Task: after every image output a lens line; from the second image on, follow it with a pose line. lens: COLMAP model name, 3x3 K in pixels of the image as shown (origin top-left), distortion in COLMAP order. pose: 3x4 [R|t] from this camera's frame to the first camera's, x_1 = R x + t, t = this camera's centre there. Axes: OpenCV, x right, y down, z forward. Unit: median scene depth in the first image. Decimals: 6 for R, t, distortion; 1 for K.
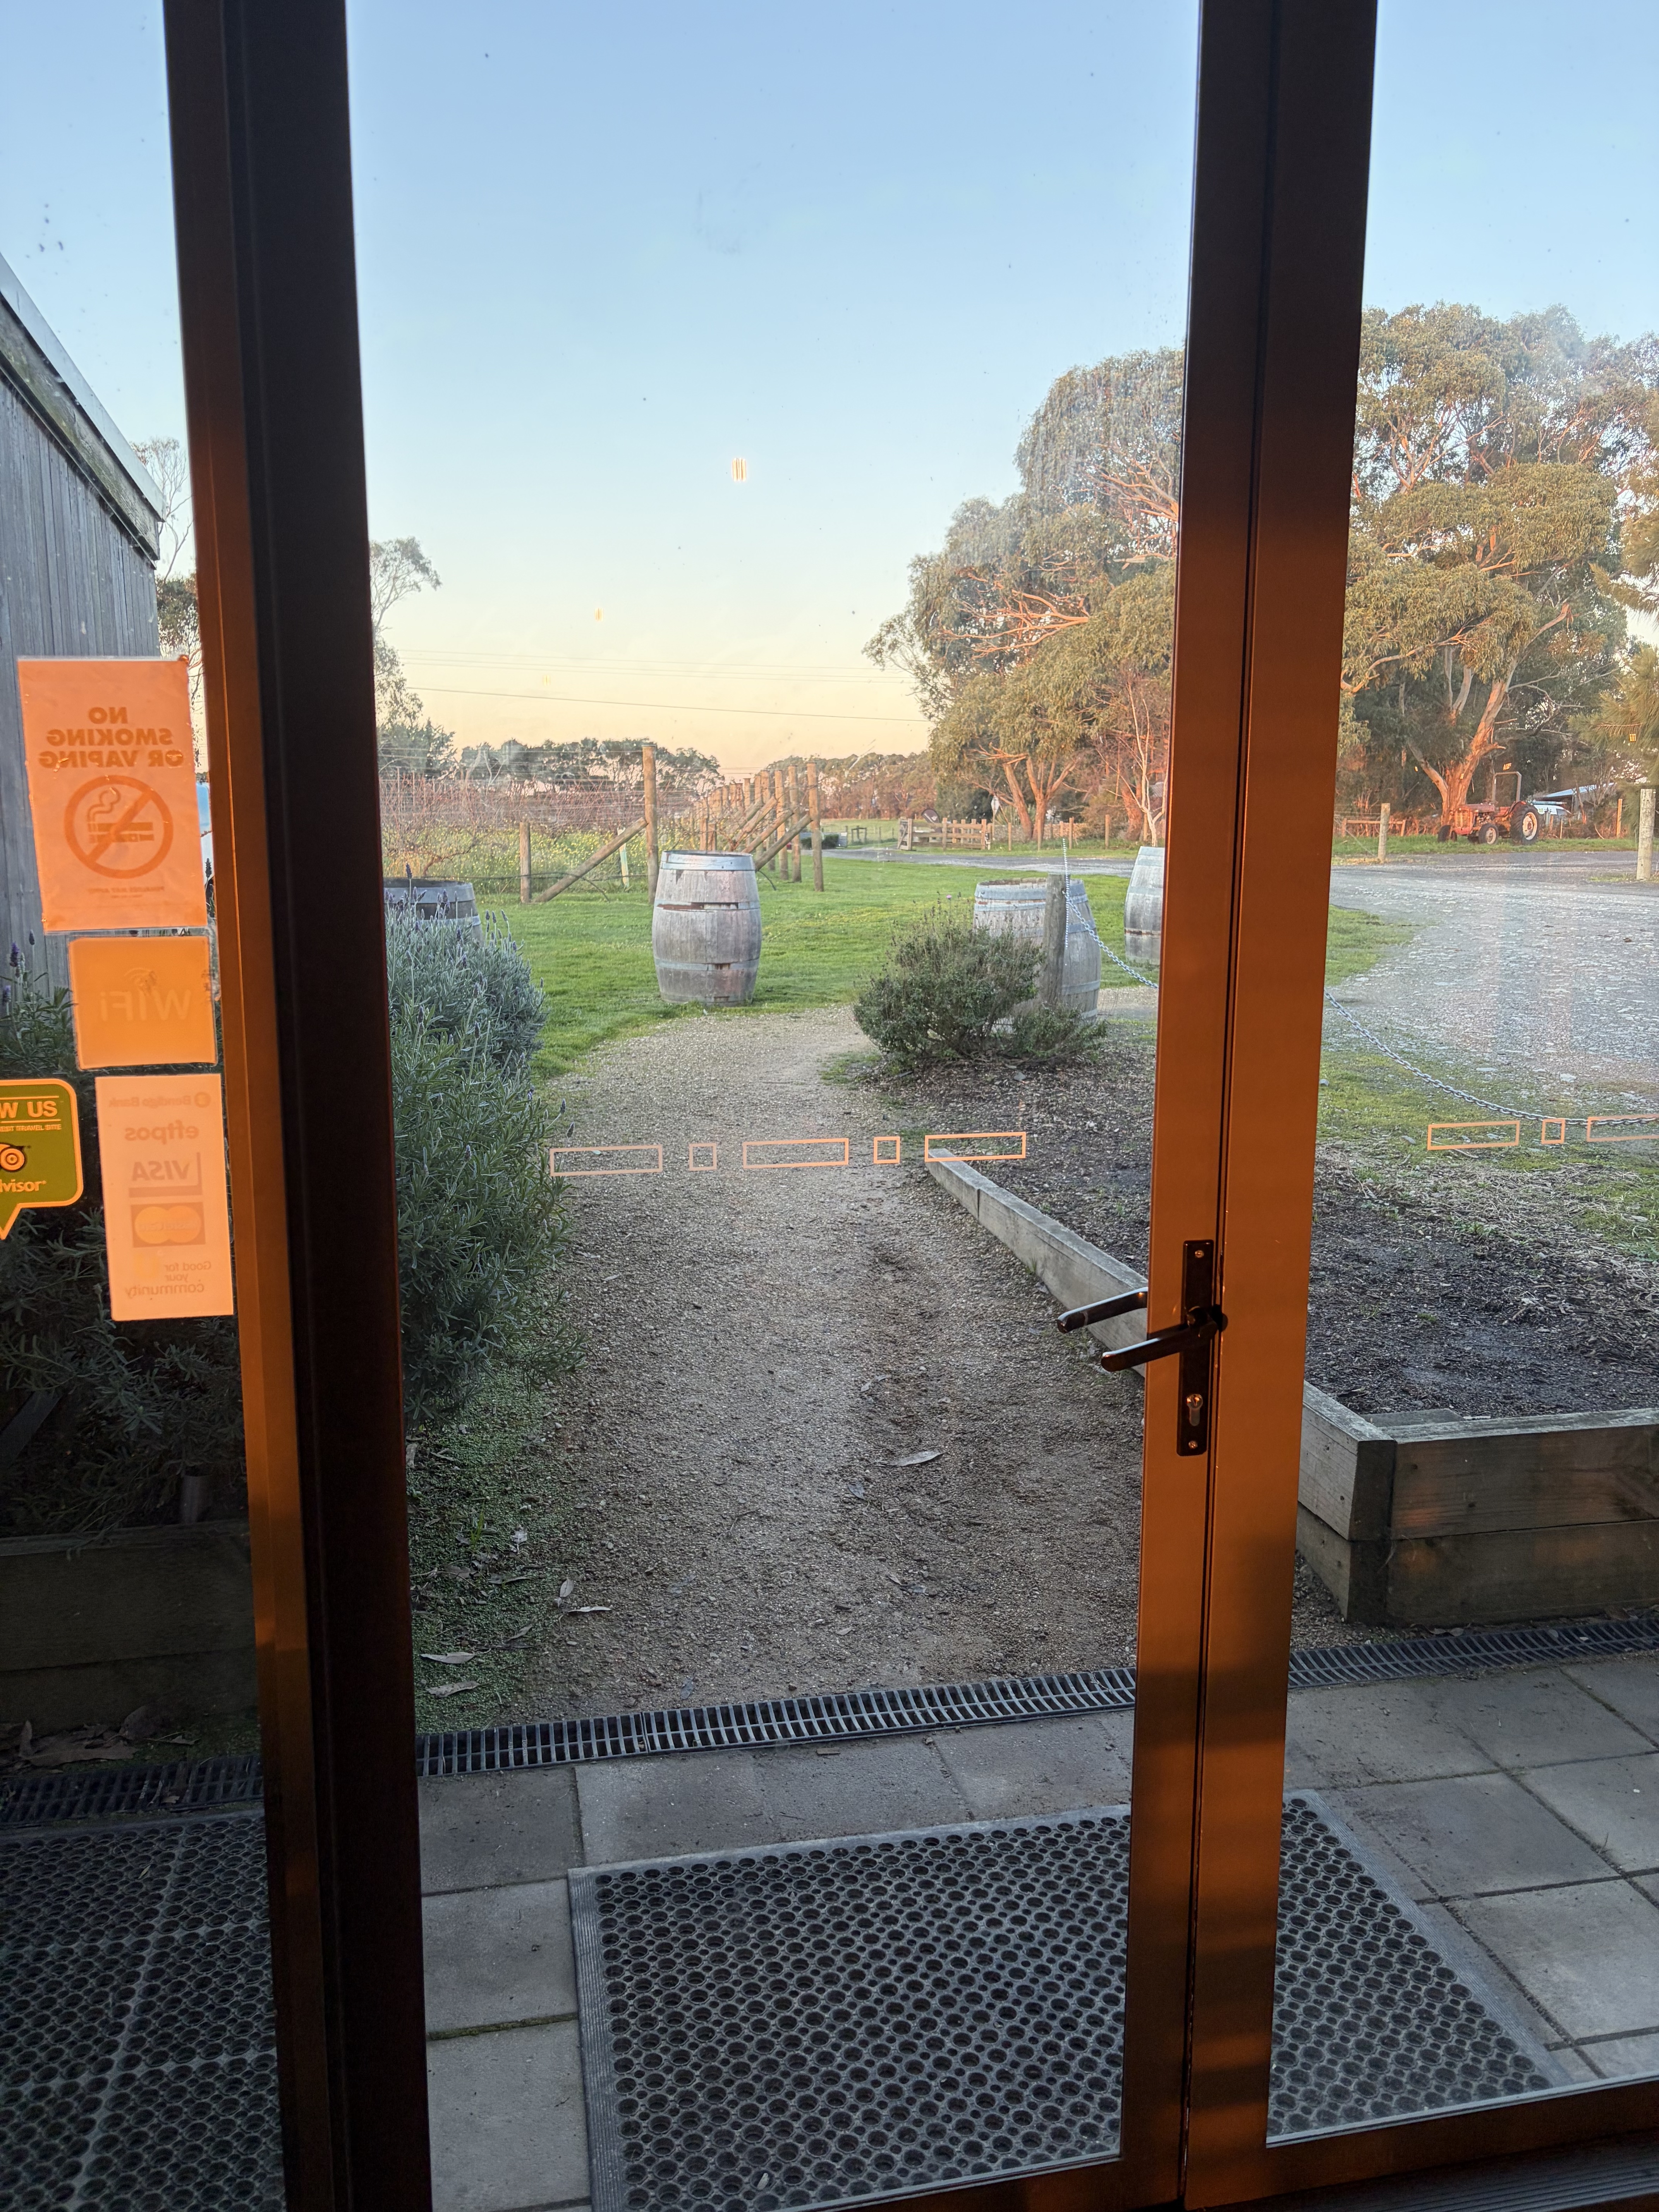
lens RADIAL K [[1642.0, 0, 829.5], [0, 1642.0, 1106.0], [0, 0, 1]] dist [0.007271, 0.000857]
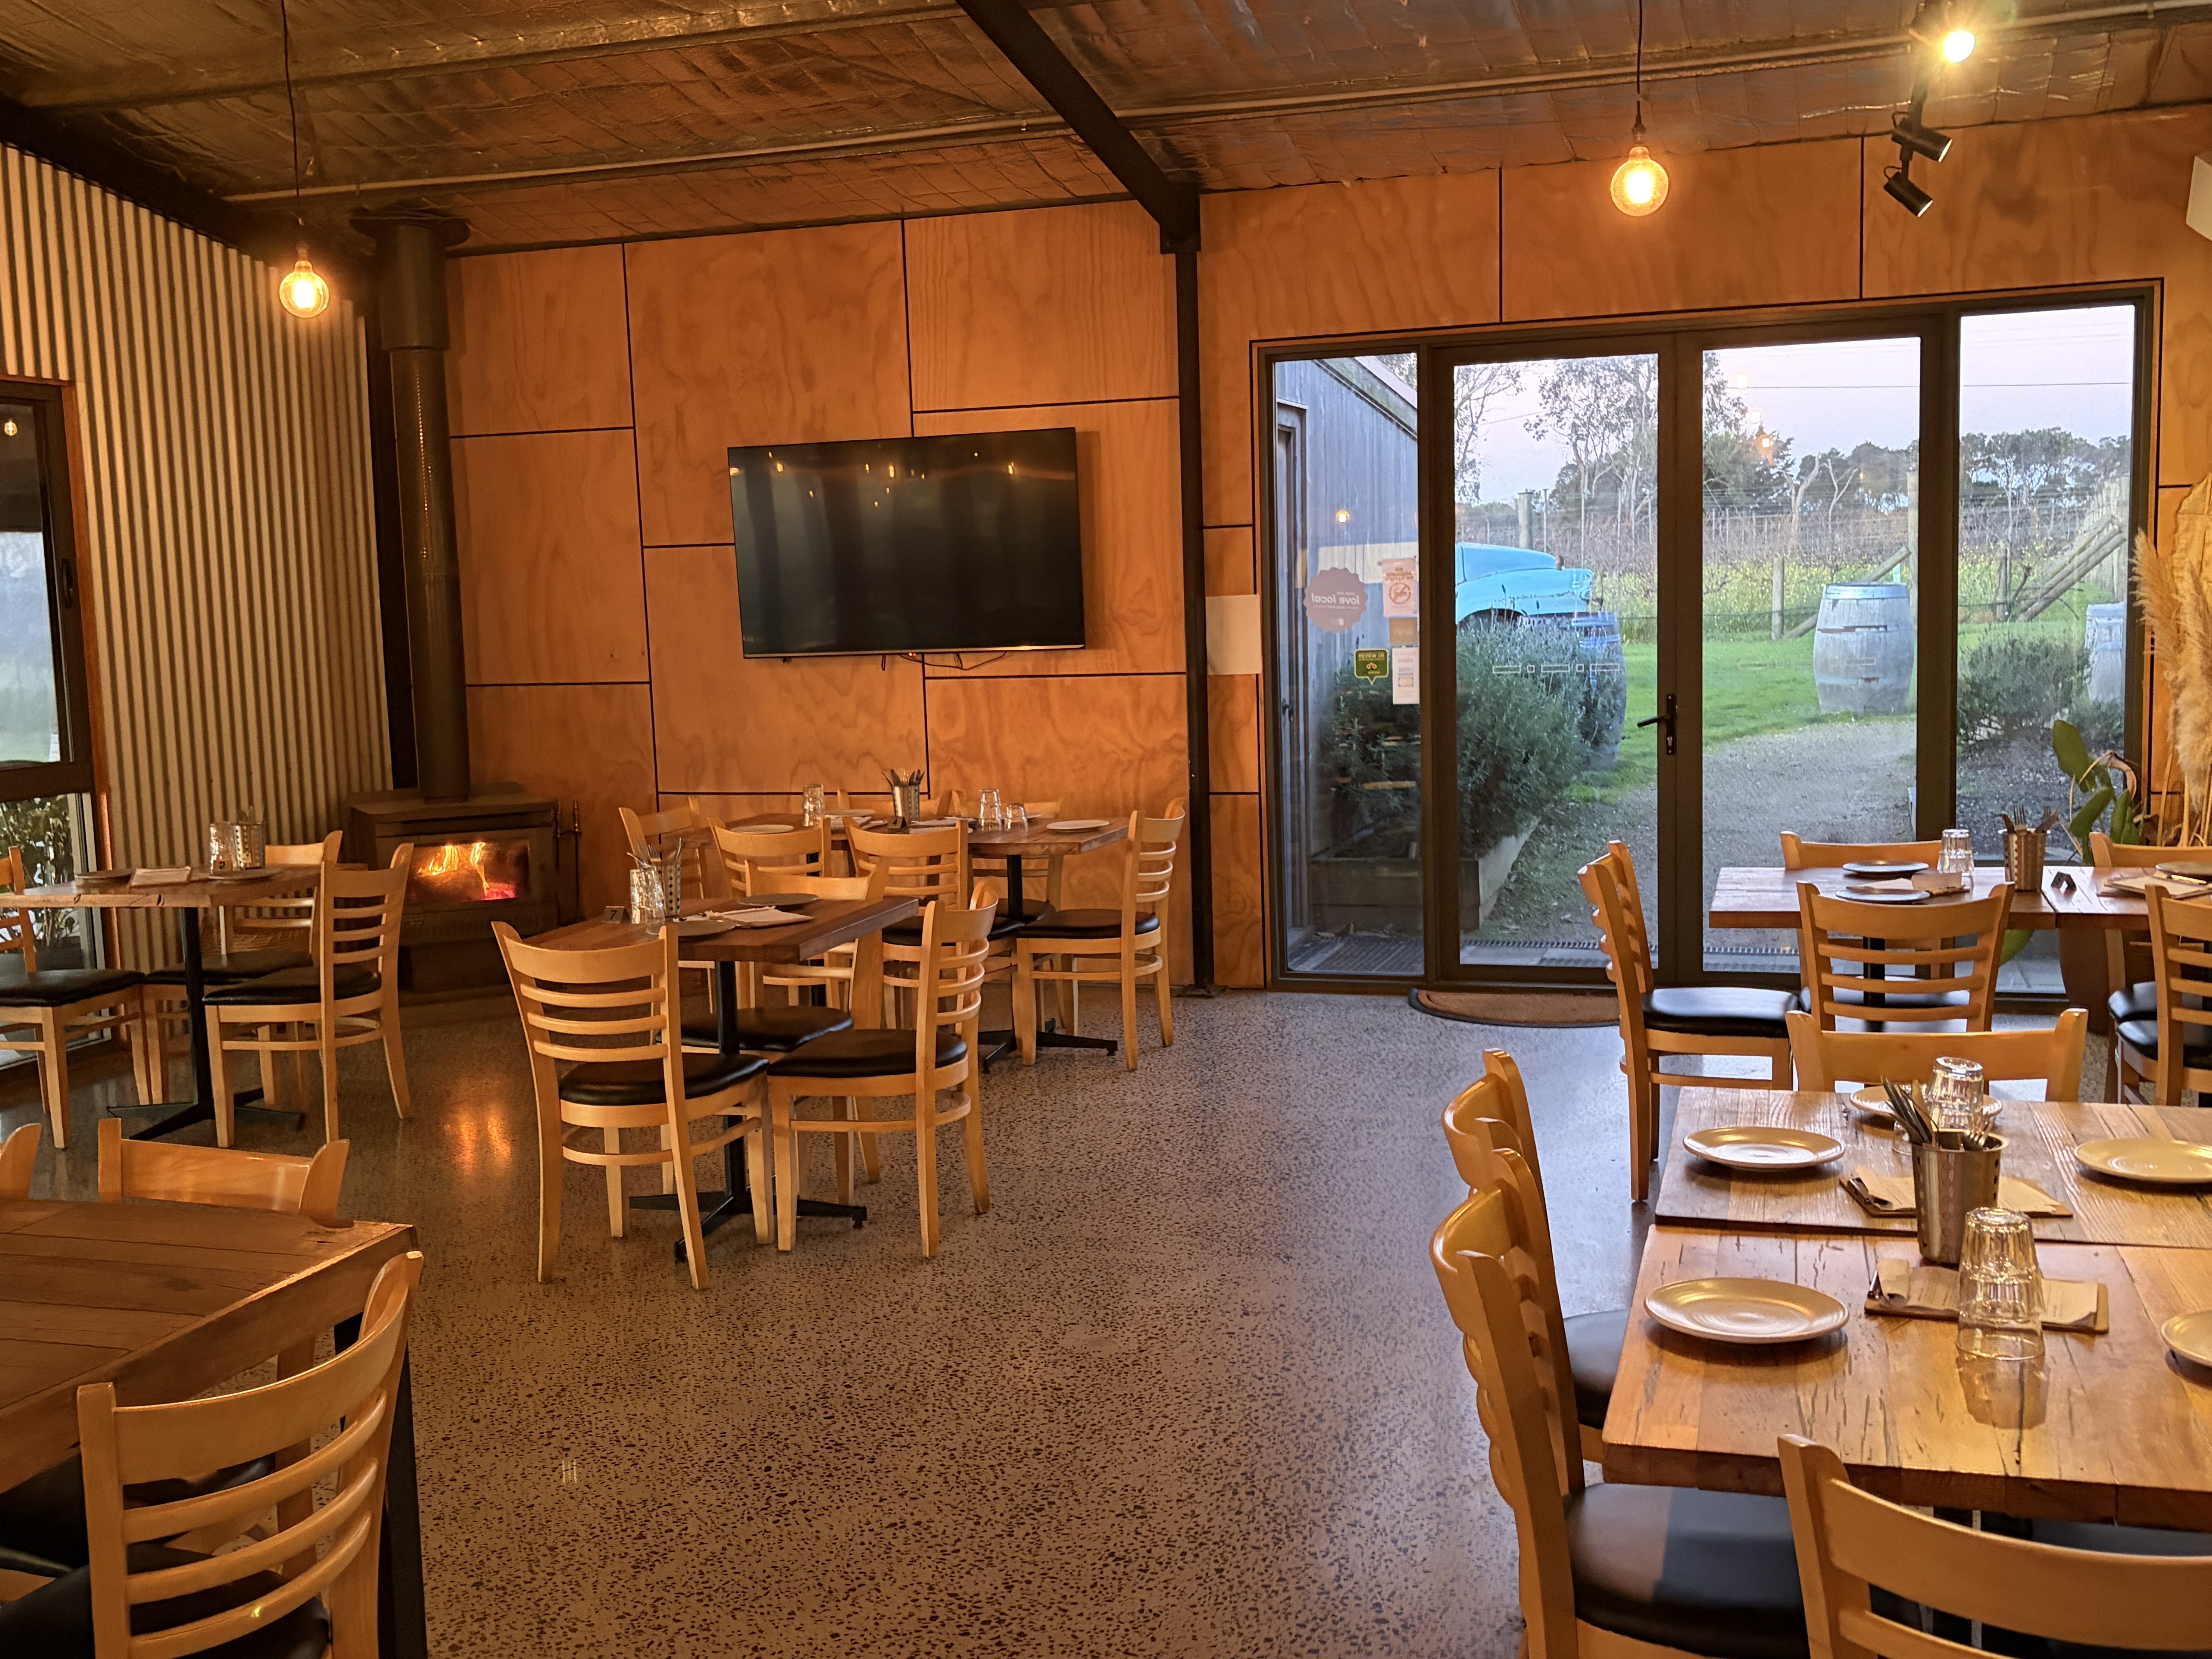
lens RADIAL K [[2219.6, 0, 1106.0], [0, 2219.6, 829.5], [0, 0, 1]] dist [0.152772, -0.386396]
pose [[0.862817, 0.022688, -0.505007, 0.272341], [-0.047029, 0.998262, -0.035501, 0.102102], [0.503324, 0.054381, 0.862385, -0.640355]]
